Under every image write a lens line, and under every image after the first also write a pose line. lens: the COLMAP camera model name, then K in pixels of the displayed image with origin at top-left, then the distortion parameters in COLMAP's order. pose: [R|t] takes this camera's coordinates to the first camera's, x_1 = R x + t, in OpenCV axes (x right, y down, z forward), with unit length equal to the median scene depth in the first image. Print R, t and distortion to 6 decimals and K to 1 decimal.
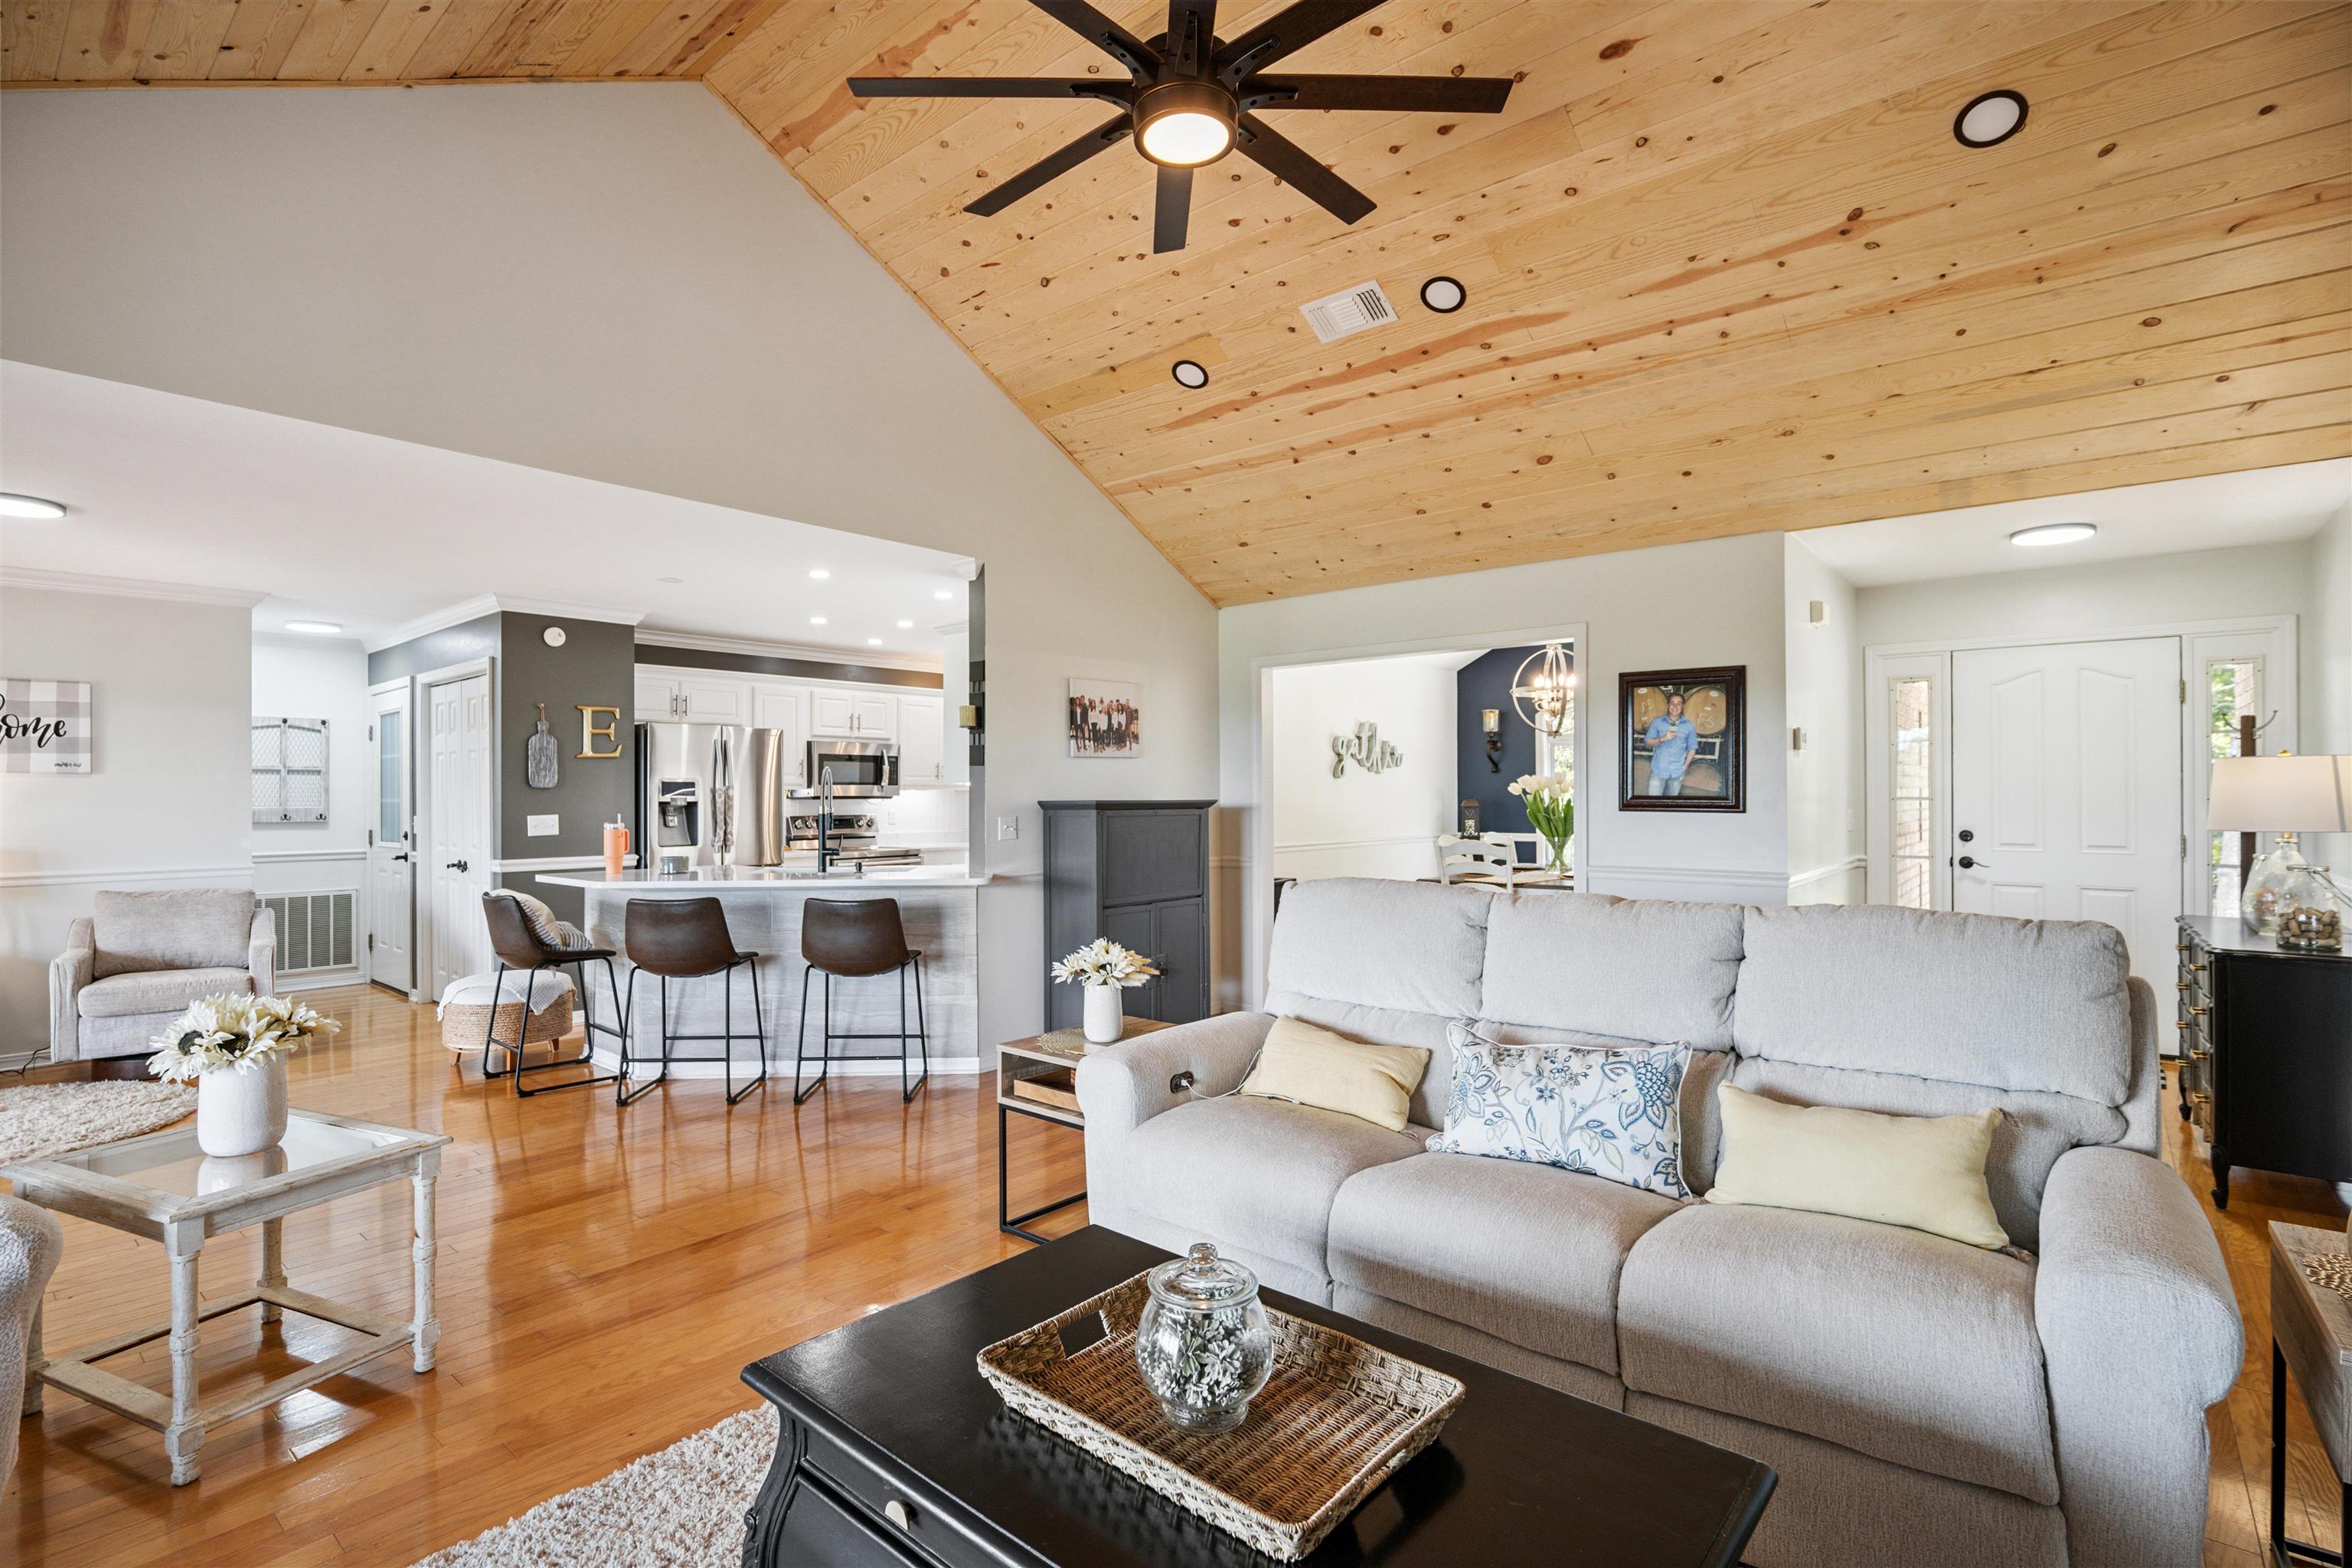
lens RADIAL K [[1104.7, 0, 1161.5], [0, 1104.7, 783.3], [0, 0, 1]] dist [-0.006340, 0.000005]
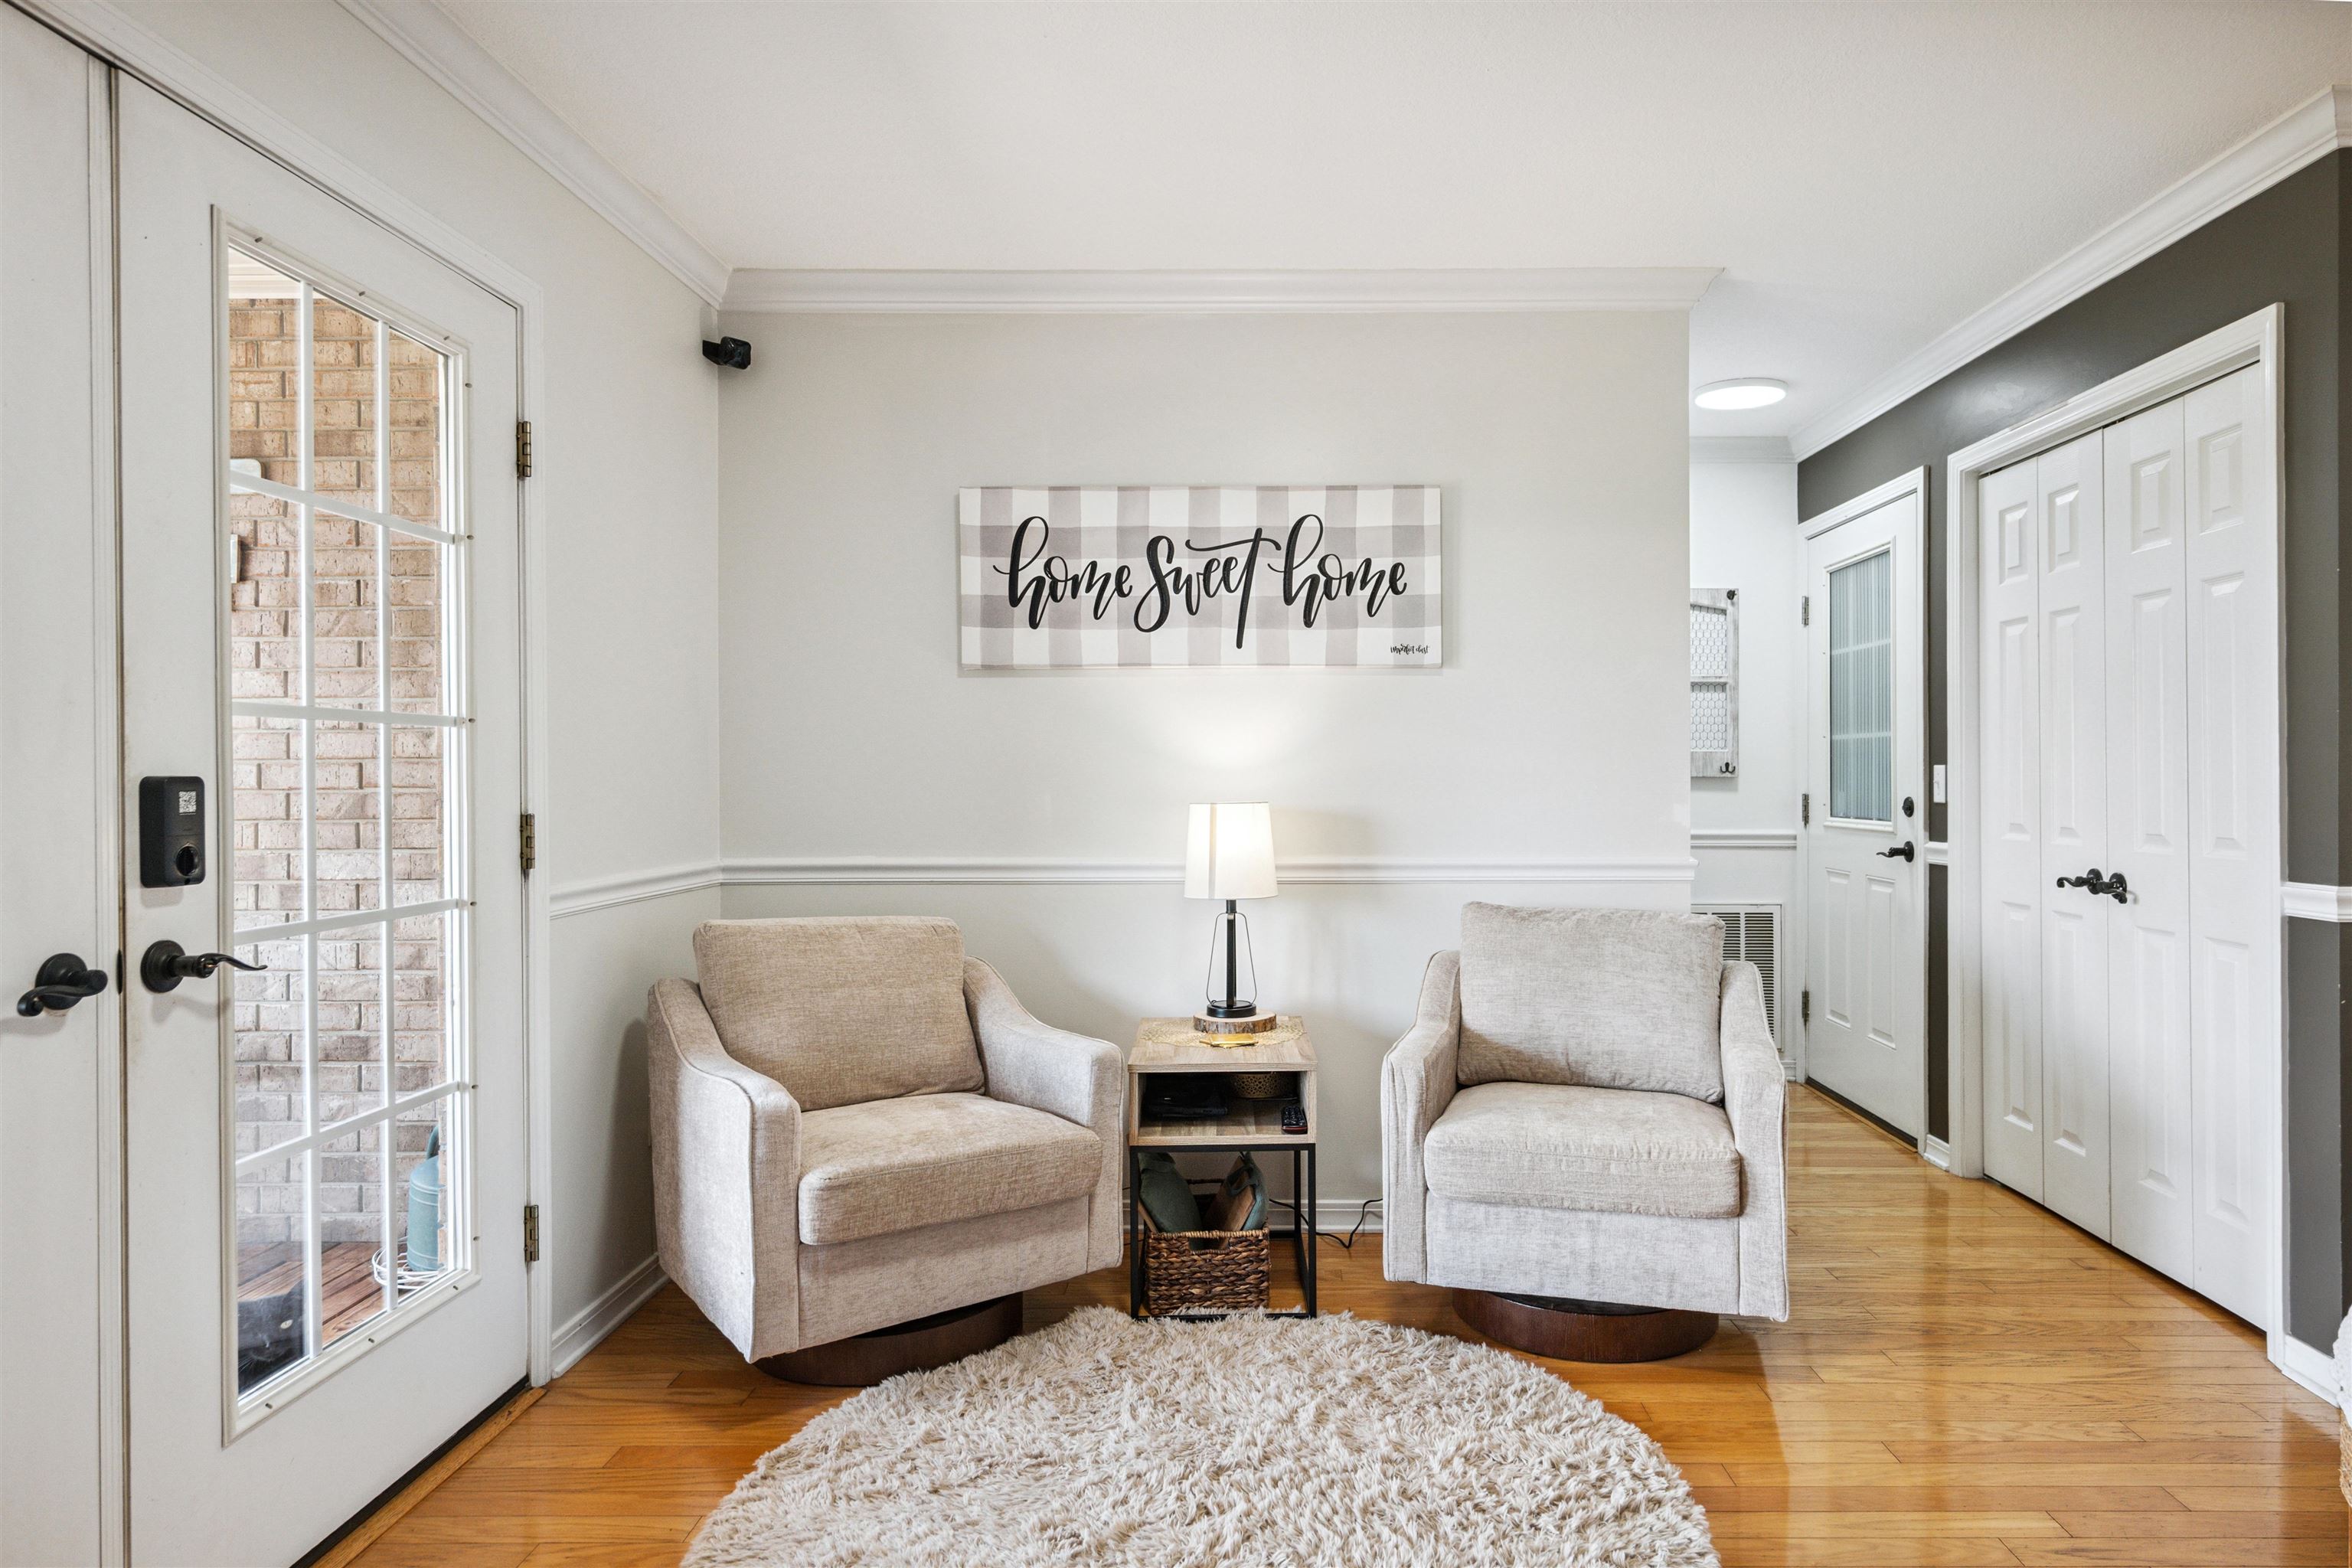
lens RADIAL K [[1383.3, 0, 1195.5], [0, 1383.3, 796.0], [0, 0, 1]] dist [0.000230, -0.001770]
pose [[0.623056, 0.020995, -0.781895, -0.437528], [0.003038, 0.999567, 0.029260, 0.026211], [0.782171, -0.020606, 0.622722, 0.410744]]
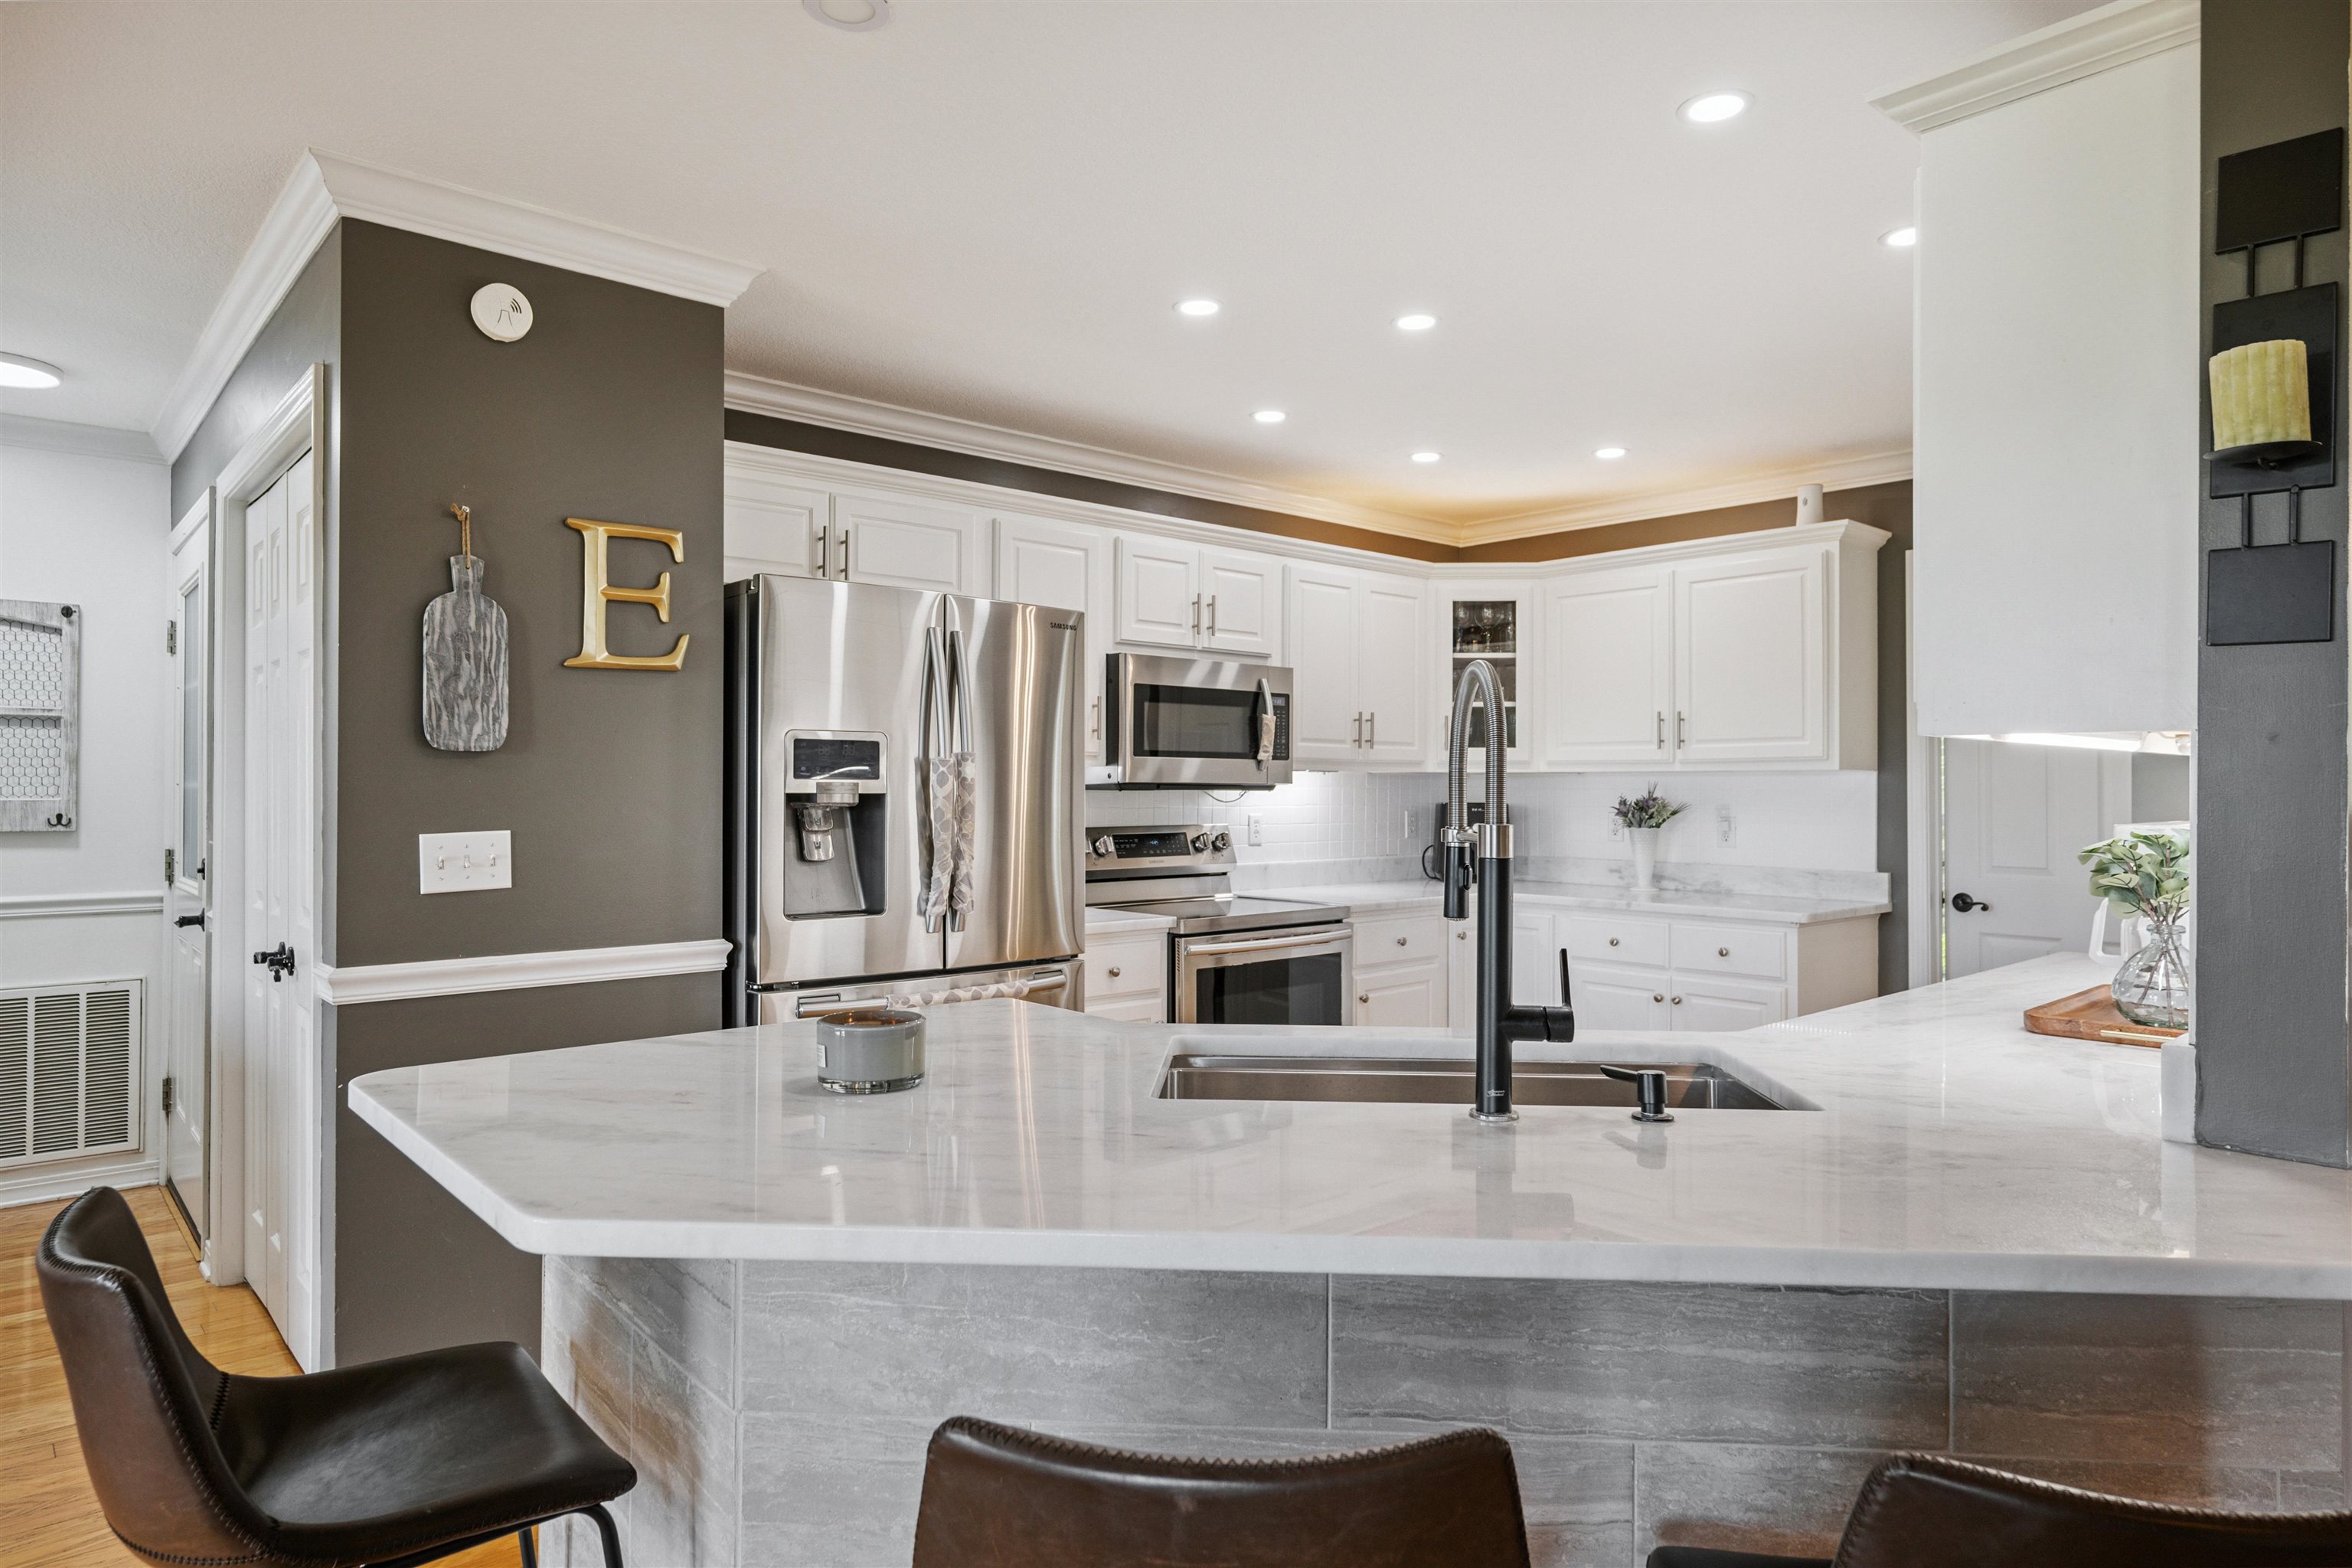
lens RADIAL K [[1383.3, 0, 1188.7], [0, 1383.3, 772.5], [0, 0, 1]] dist [0.000230, -0.001770]
pose [[0.992585, 0.006699, -0.121364, -0.263093], [-0.006533, 0.999977, 0.001770, 0.007692], [0.121373, -0.000964, 0.992607, 0.552161]]
